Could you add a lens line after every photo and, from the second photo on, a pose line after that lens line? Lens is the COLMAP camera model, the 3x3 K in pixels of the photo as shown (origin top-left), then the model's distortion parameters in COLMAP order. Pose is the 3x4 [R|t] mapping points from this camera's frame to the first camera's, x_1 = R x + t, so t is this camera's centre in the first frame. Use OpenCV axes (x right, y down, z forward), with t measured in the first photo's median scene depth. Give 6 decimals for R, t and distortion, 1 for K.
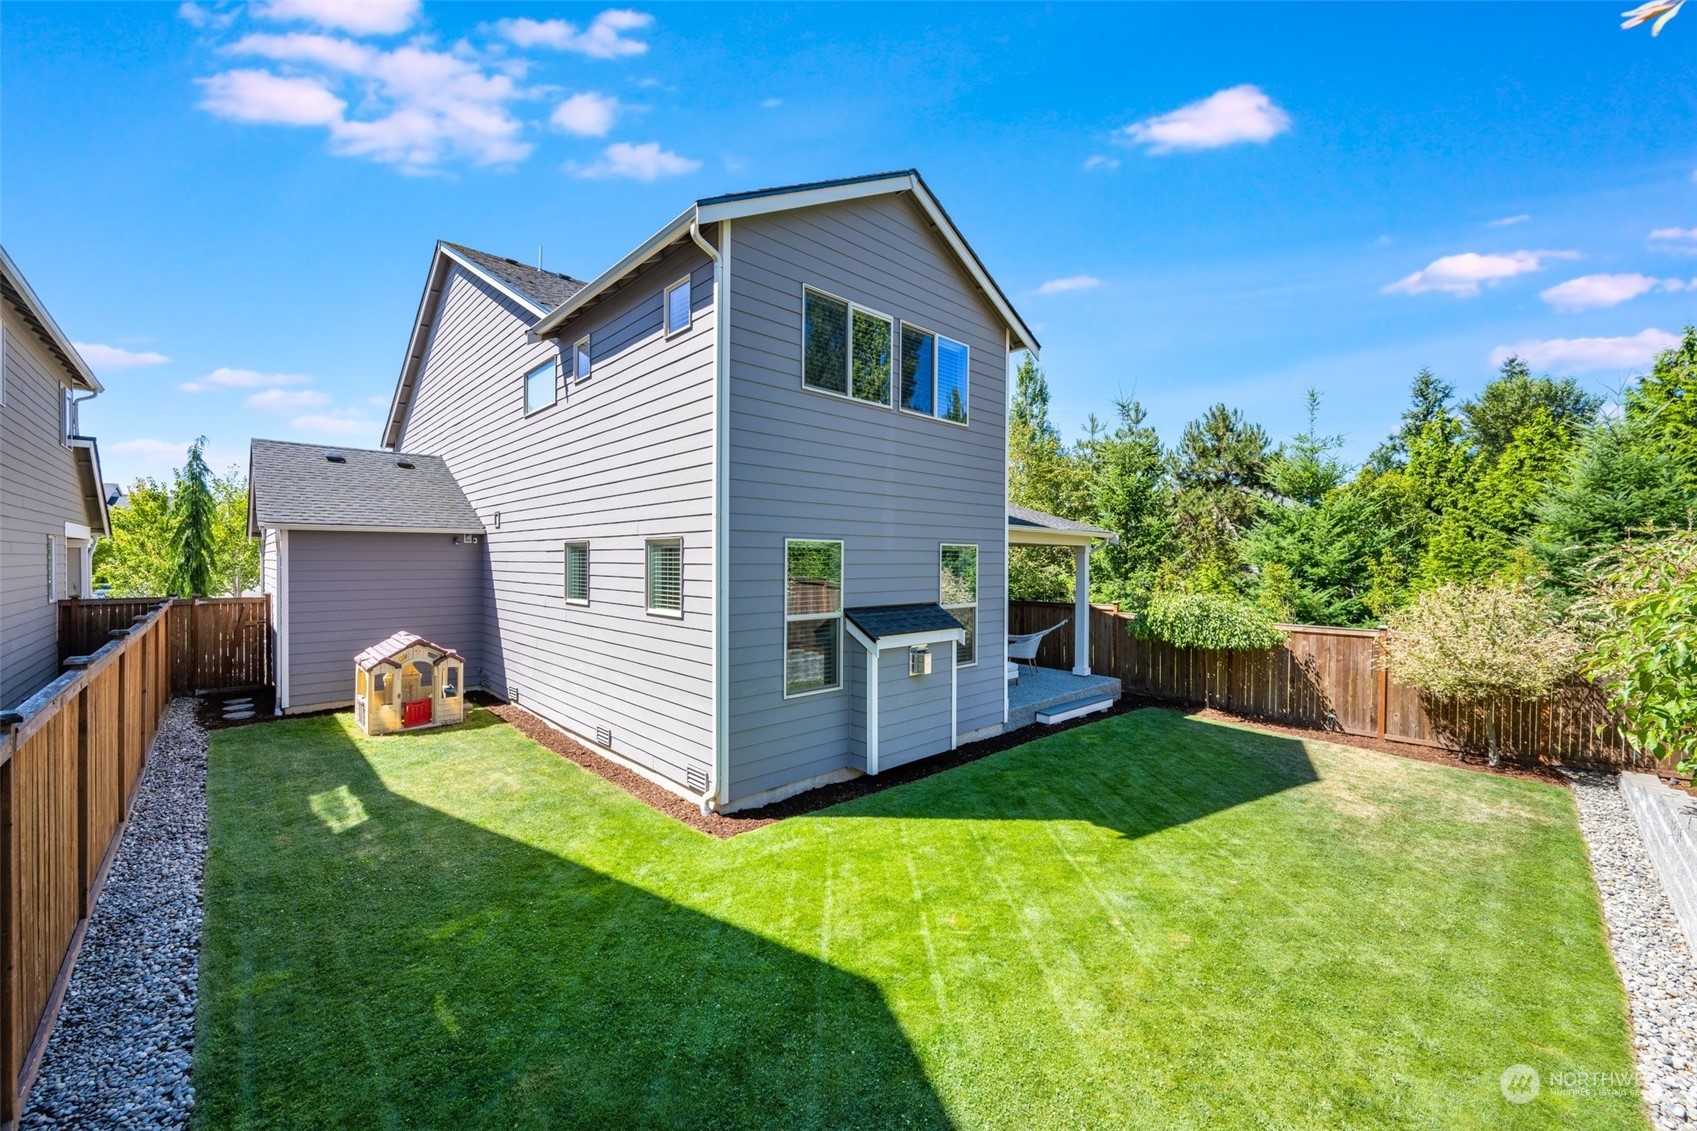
lens RADIAL K [[662.7, 0, 851.7], [0, 662.7, 561.2], [0, 0, 1]] dist [0.000729, 0.000624]
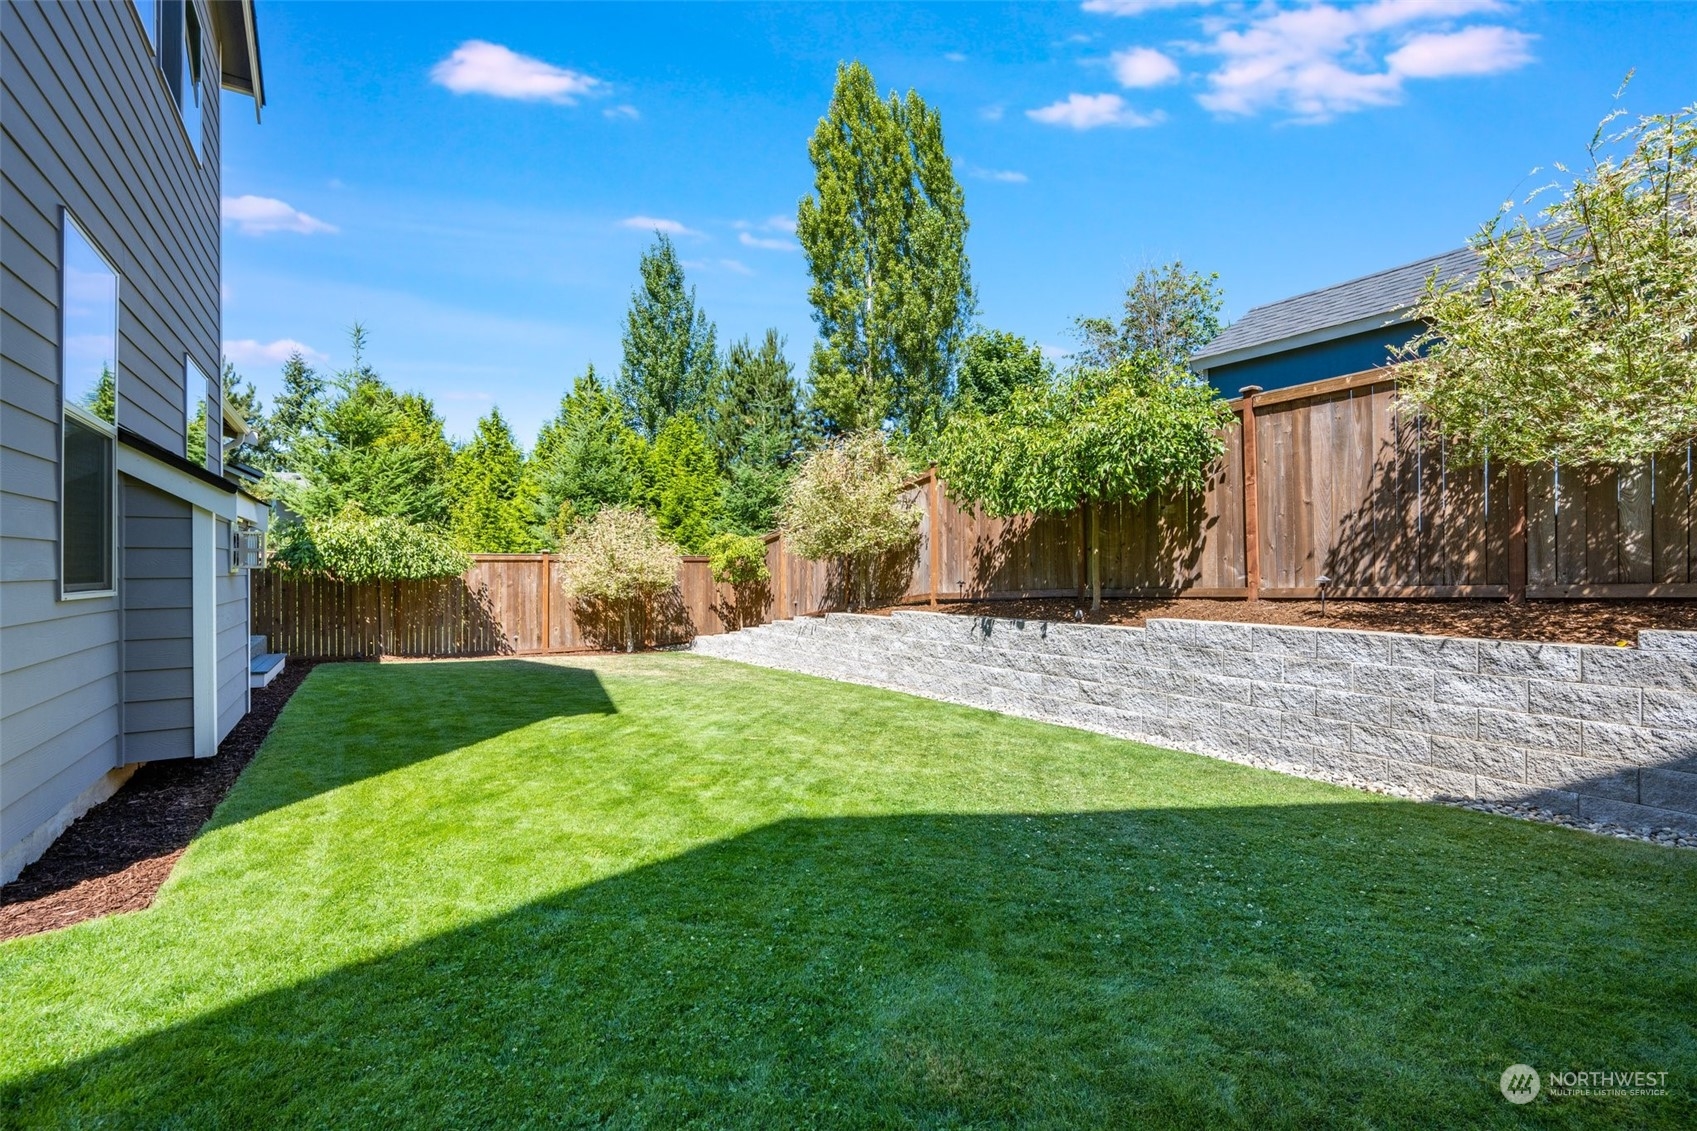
lens RADIAL K [[738.1, 0, 851.3], [0, 738.1, 566.4], [0, 0, 1]] dist [-0.000085, -0.001555]
pose [[0.174624, -0.002645, 0.984632, -0.439002], [0.005080, 0.999986, 0.001785, 0.177705], [-0.984622, 0.004690, 0.174635, 0.414694]]
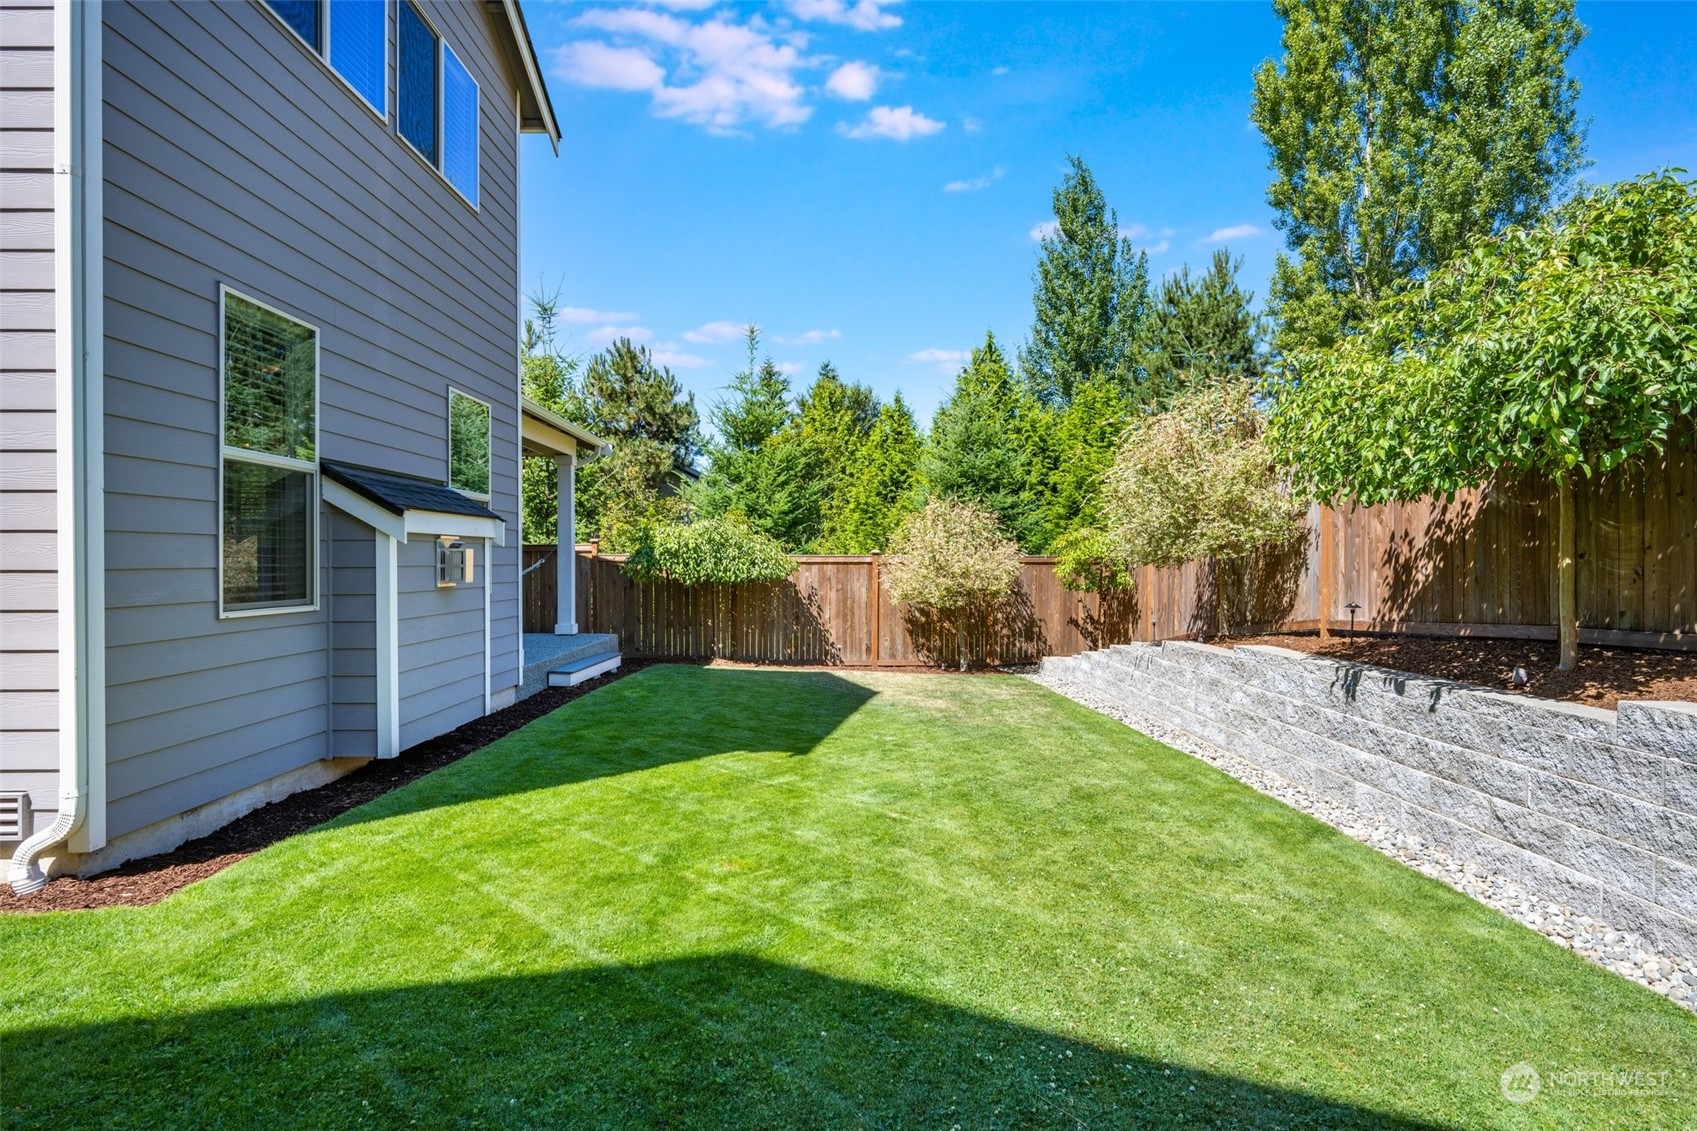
lens RADIAL K [[870.6, 0, 846.3], [0, 870.6, 566.5], [0, 0, 1]] dist [0.001581, -0.002515]
pose [[0.680487, -0.008481, 0.732711, -0.240494], [0.004244, 0.999962, 0.007633, 0.157518], [-0.732748, -0.002084, 0.680497, 0.223903]]
